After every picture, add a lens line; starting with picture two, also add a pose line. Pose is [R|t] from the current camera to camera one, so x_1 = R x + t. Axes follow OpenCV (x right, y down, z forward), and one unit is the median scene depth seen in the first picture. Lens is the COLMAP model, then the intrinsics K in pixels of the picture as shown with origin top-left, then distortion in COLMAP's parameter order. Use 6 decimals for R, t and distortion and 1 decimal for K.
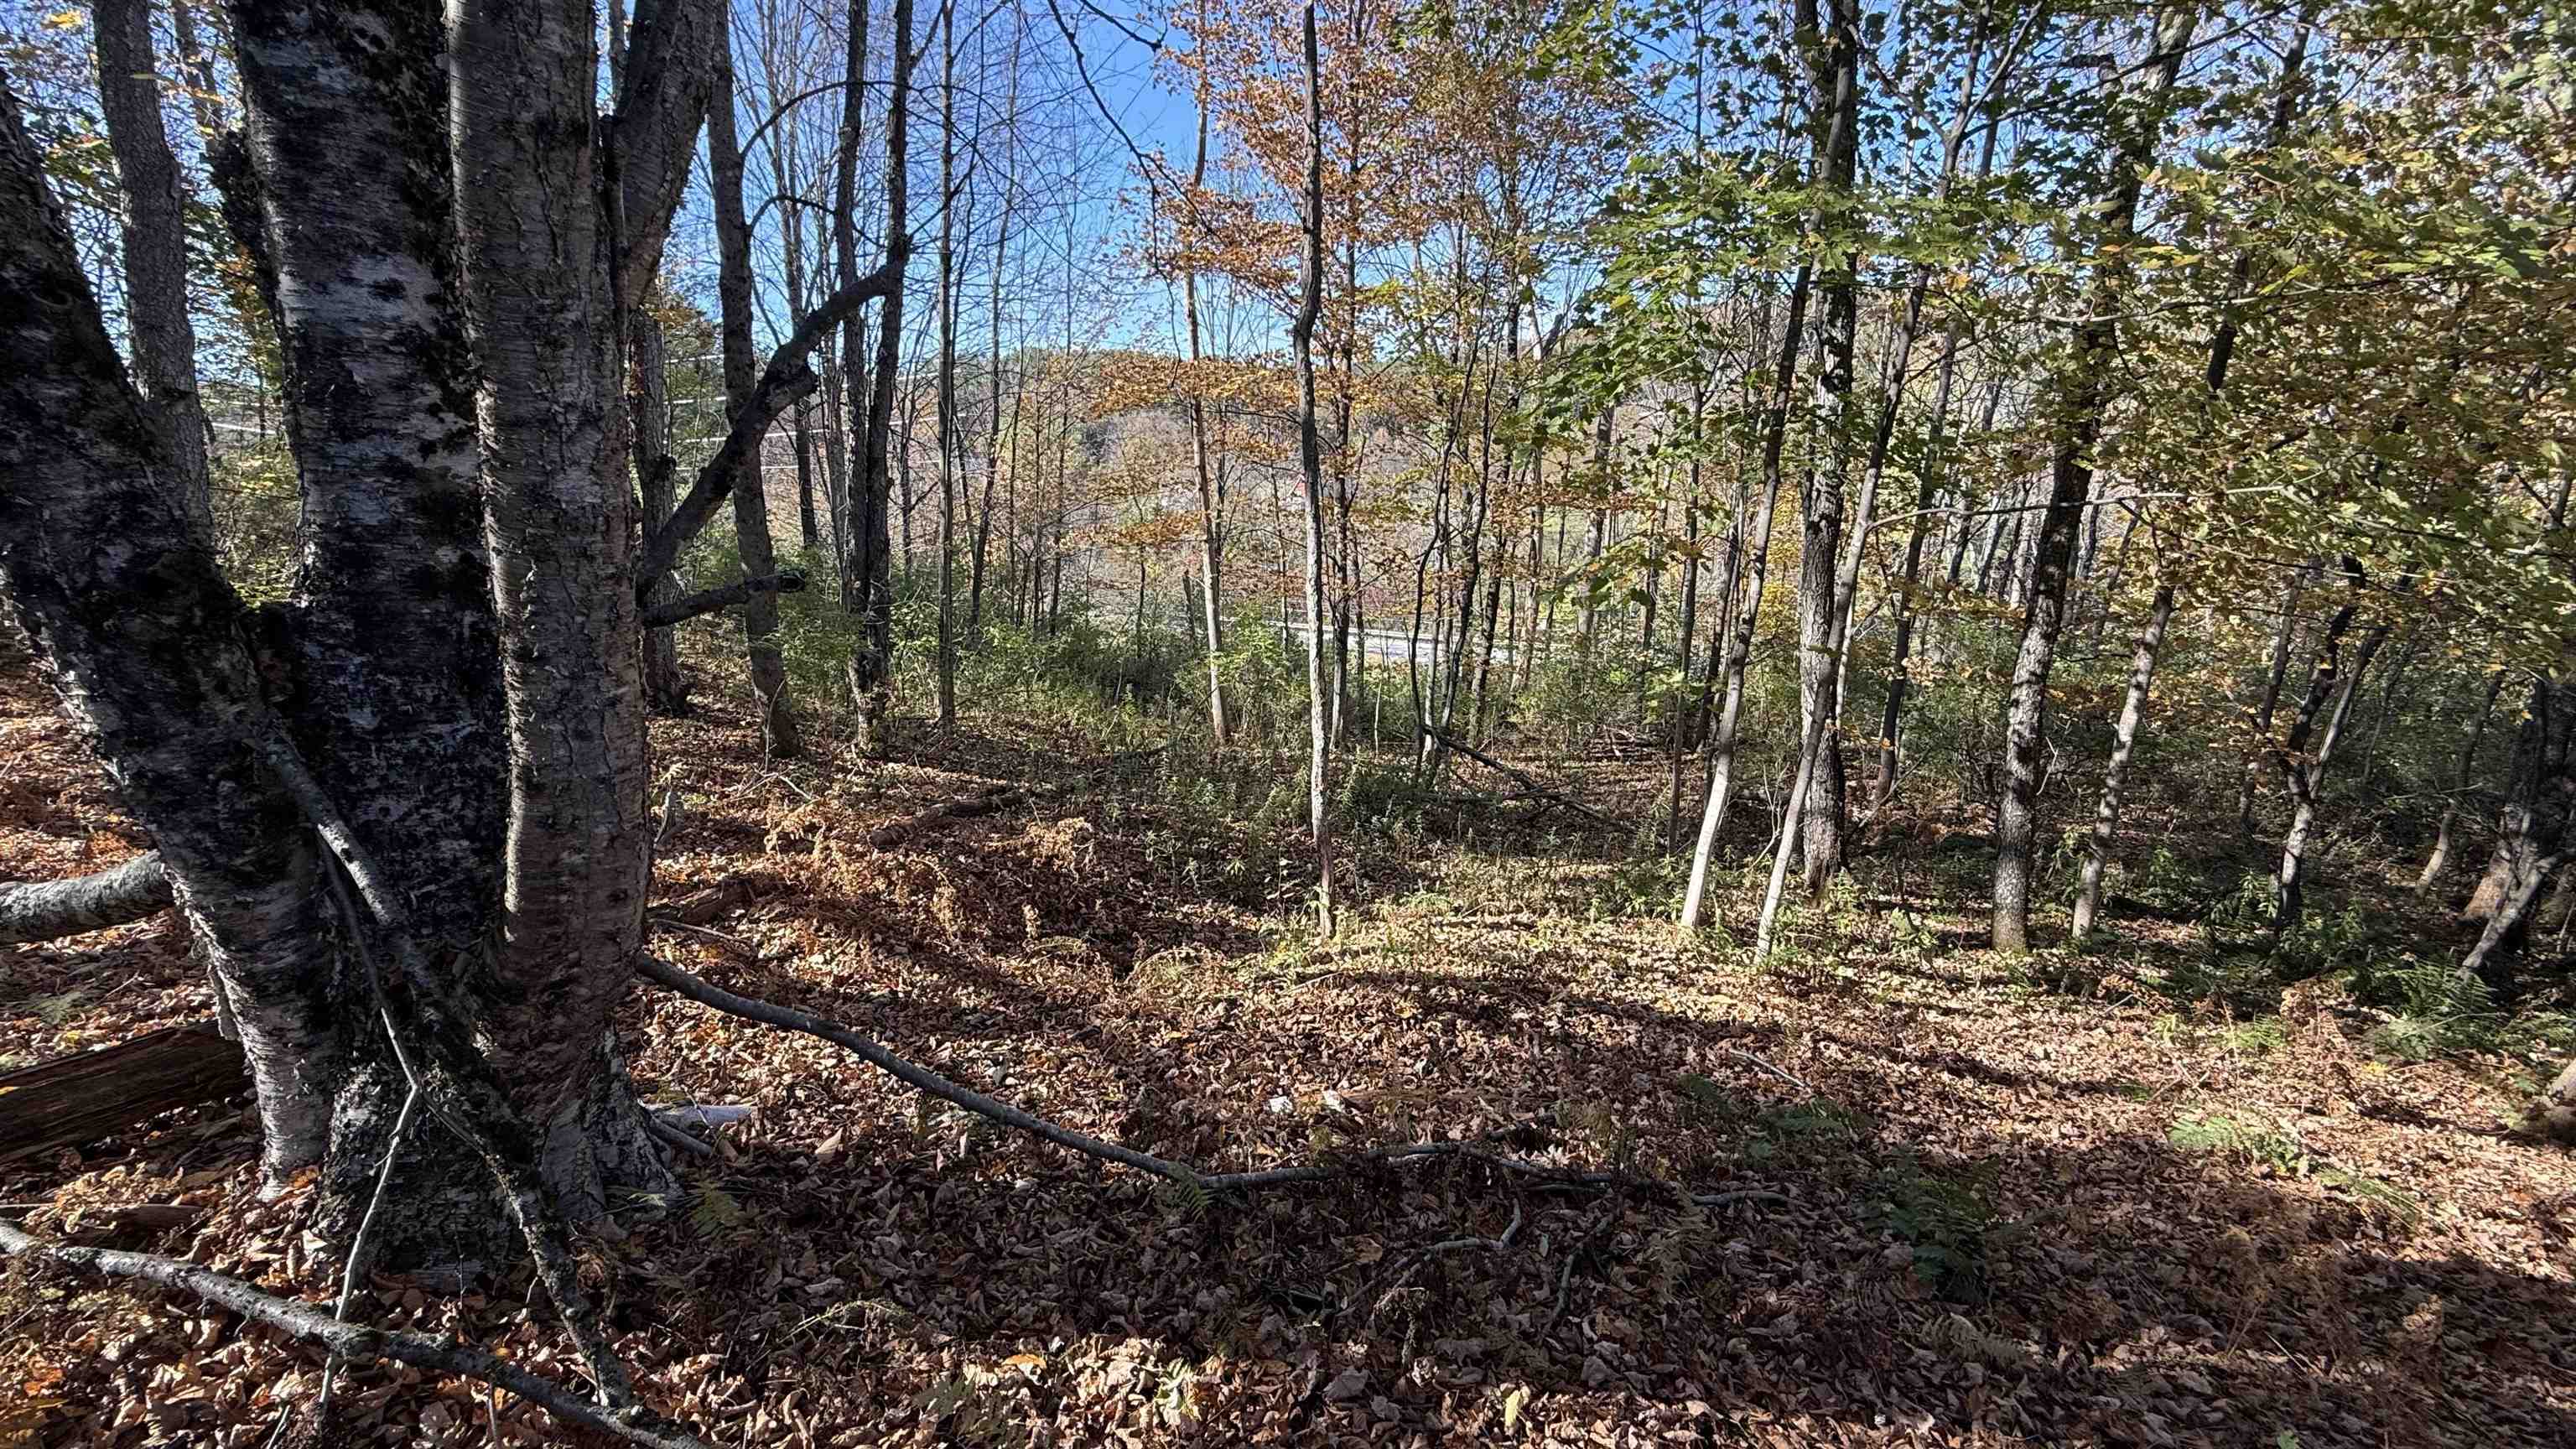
lens RADIAL K [[1023.4, 0, 1279.7], [0, 1023.4, 724.6], [0, 0, 1]] dist [0.000189, 0.000155]
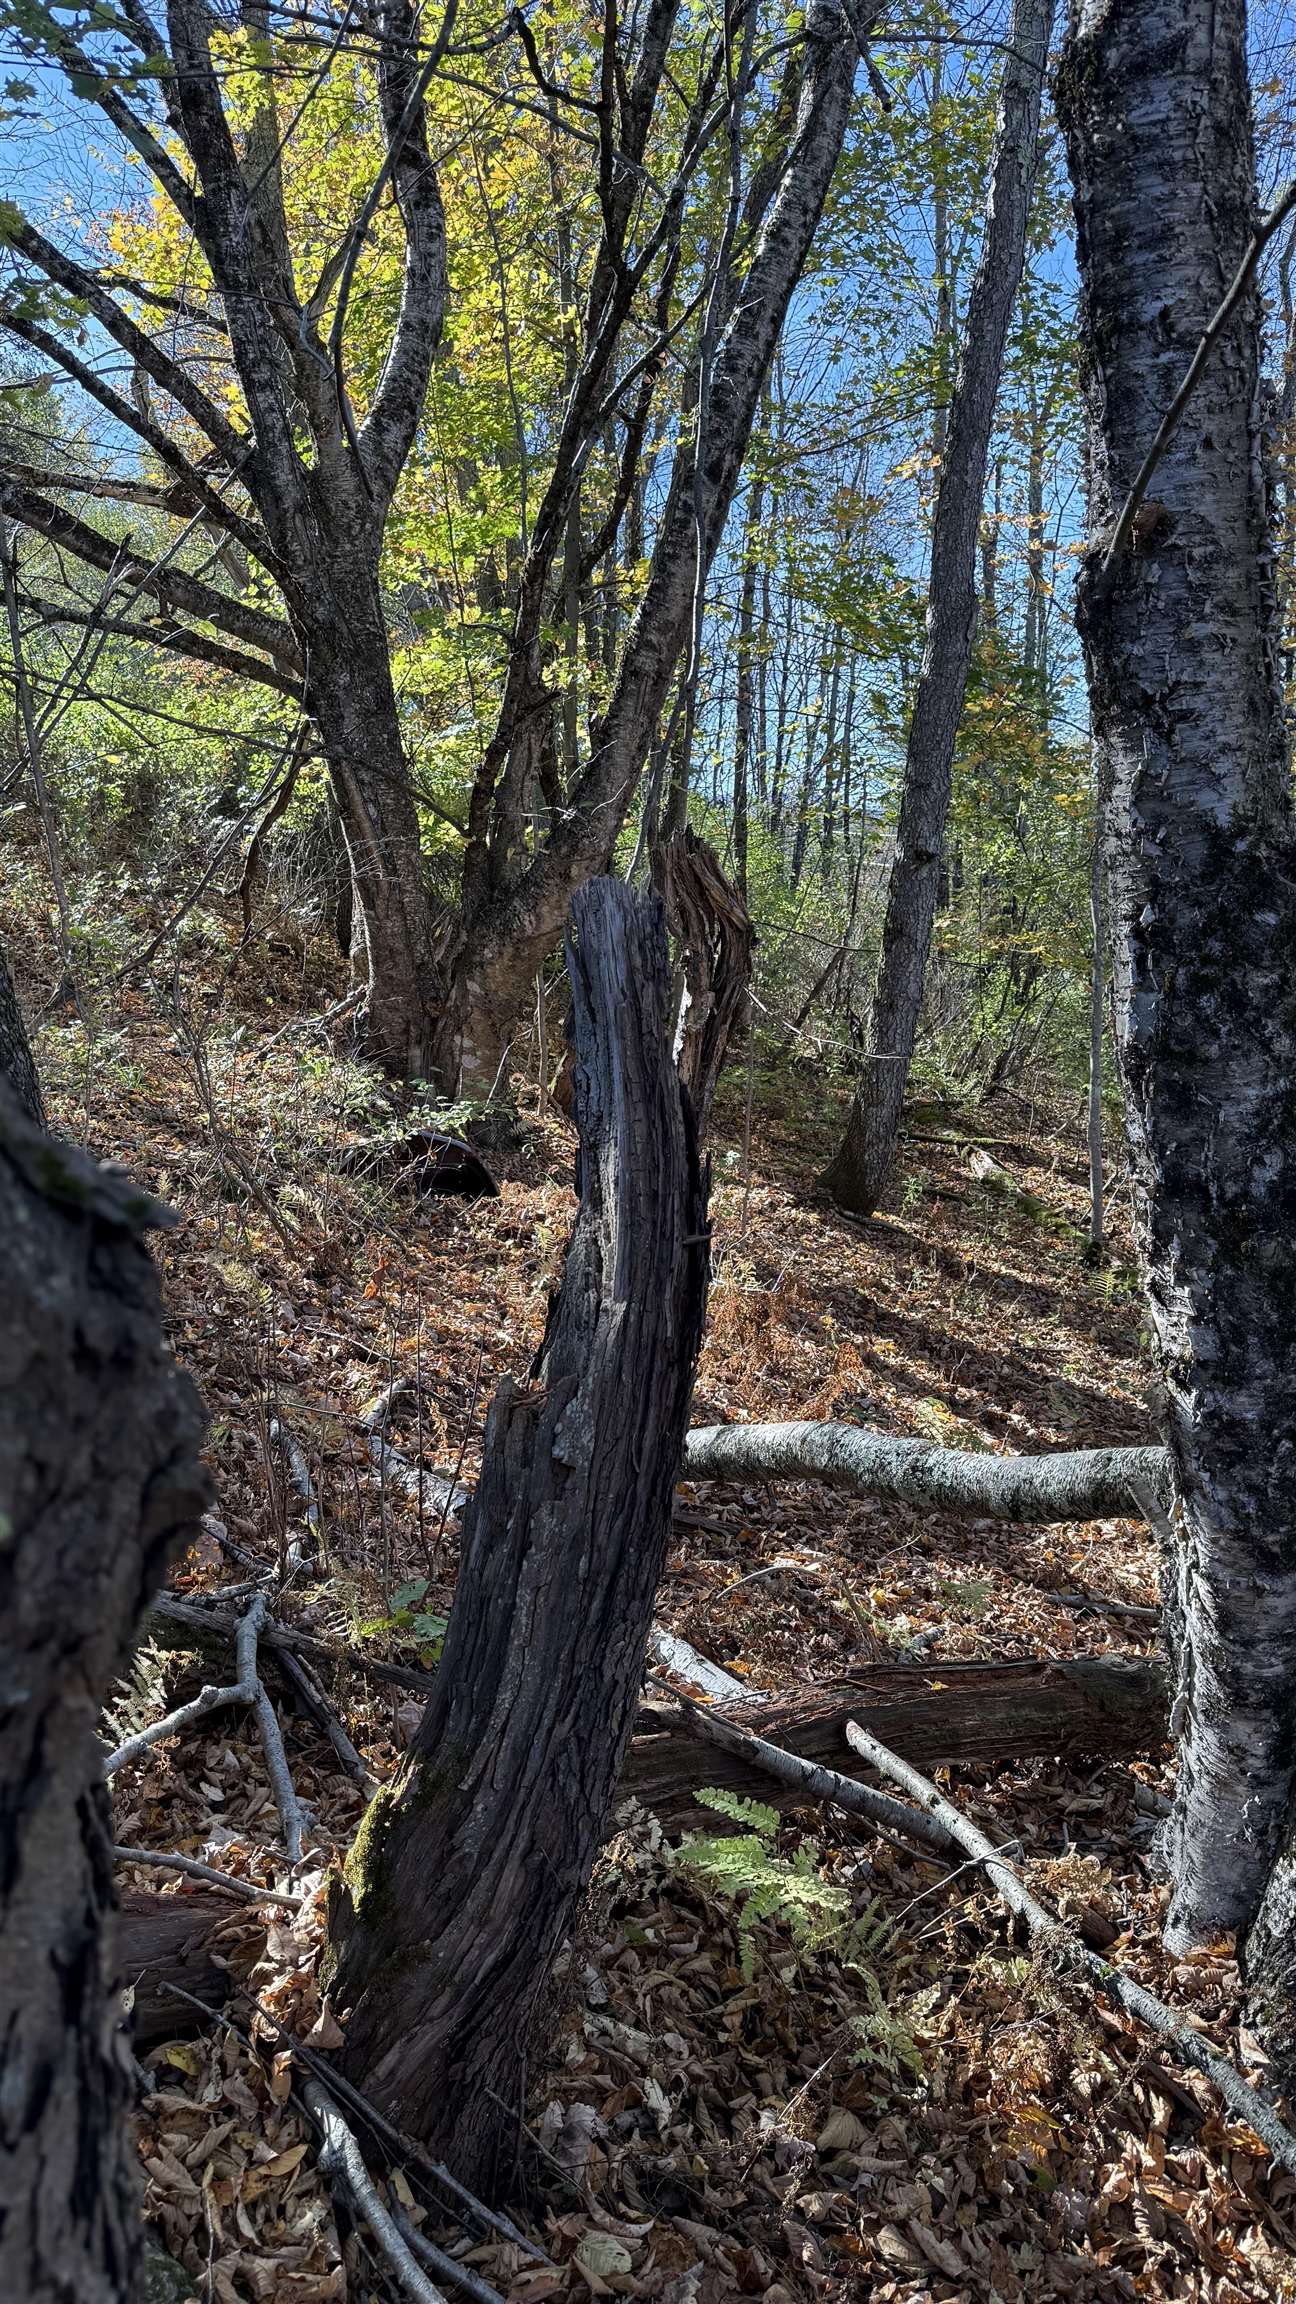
lens RADIAL K [[1618.0, 0, 637.9], [0, 1618.0, 1157.5], [0, 0, 1]] dist [0.045576, -0.057157]
pose [[0.623793, 0.119836, -0.772348, -0.163540], [-0.185679, 0.982607, 0.002495, -0.030258], [0.759214, 0.141853, 0.635195, -0.097294]]
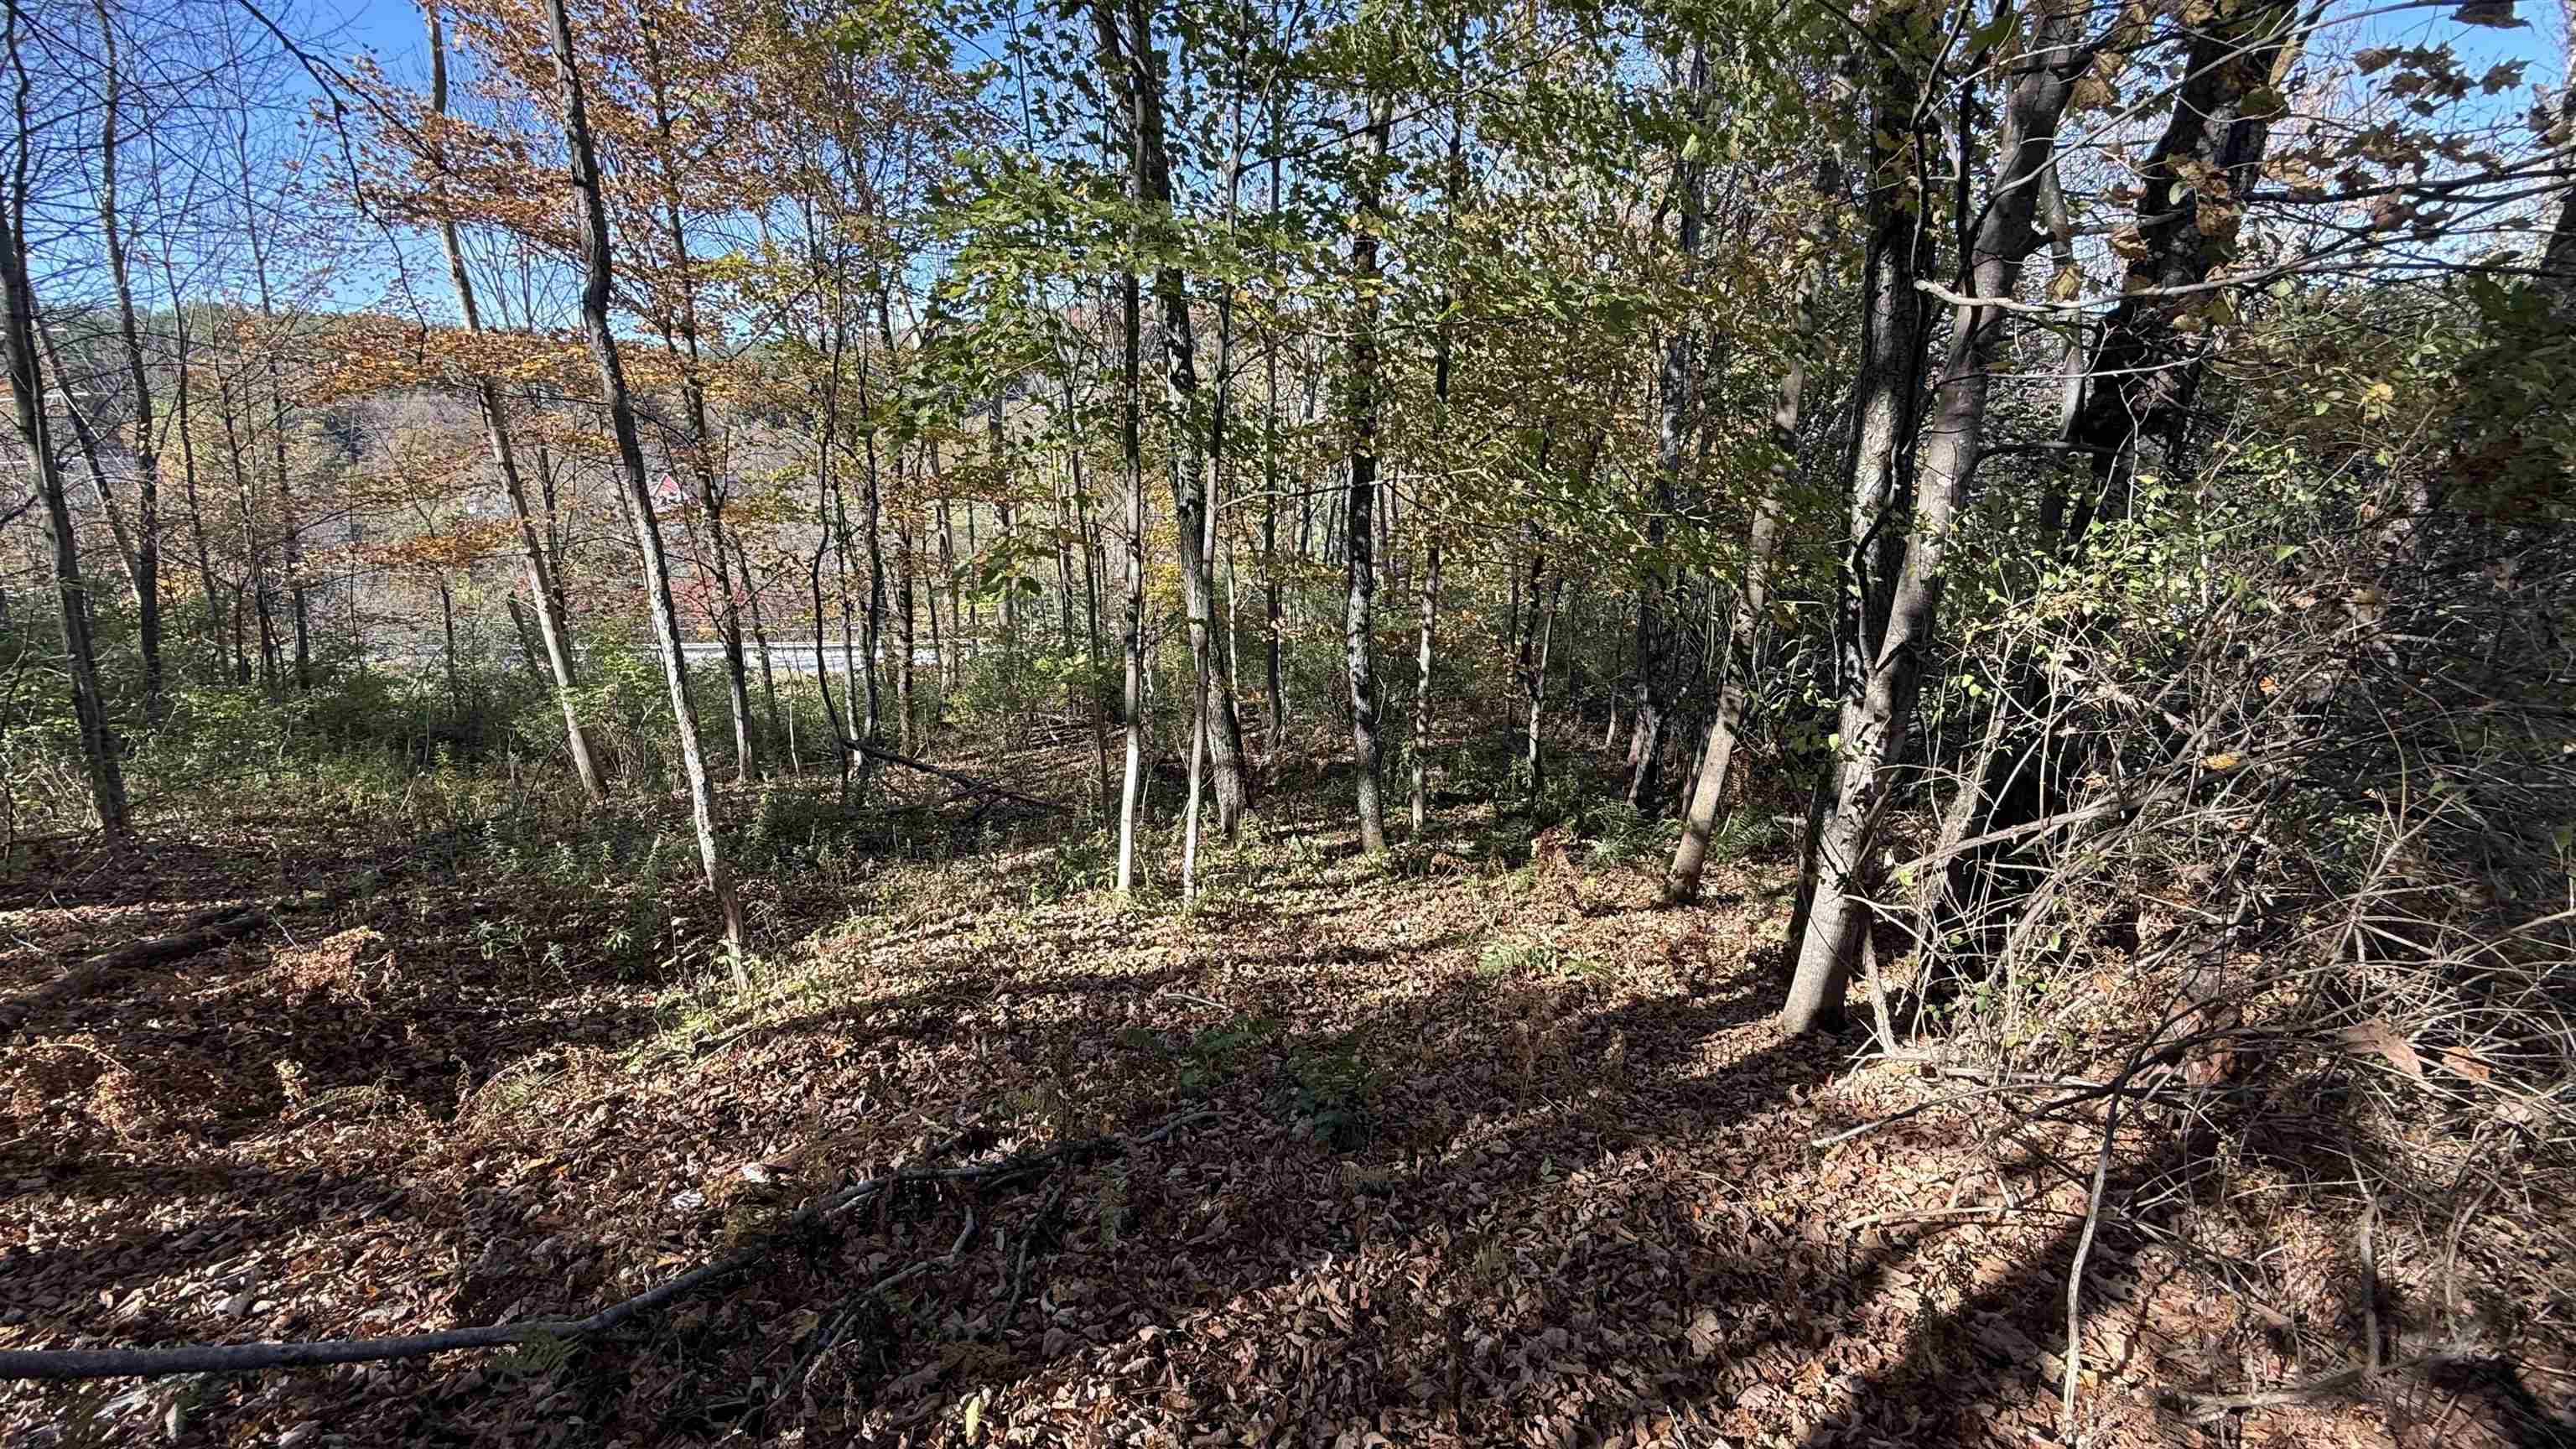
lens RADIAL K [[1023.4, 0, 1279.7], [0, 1023.4, 724.6], [0, 0, 1]] dist [0.000189, 0.000155]
pose [[0.853934, -0.140373, 0.501092, 0.039810], [0.137046, 0.989601, 0.043675, 0.003371], [-0.502012, 0.031377, 0.864291, -0.010013]]
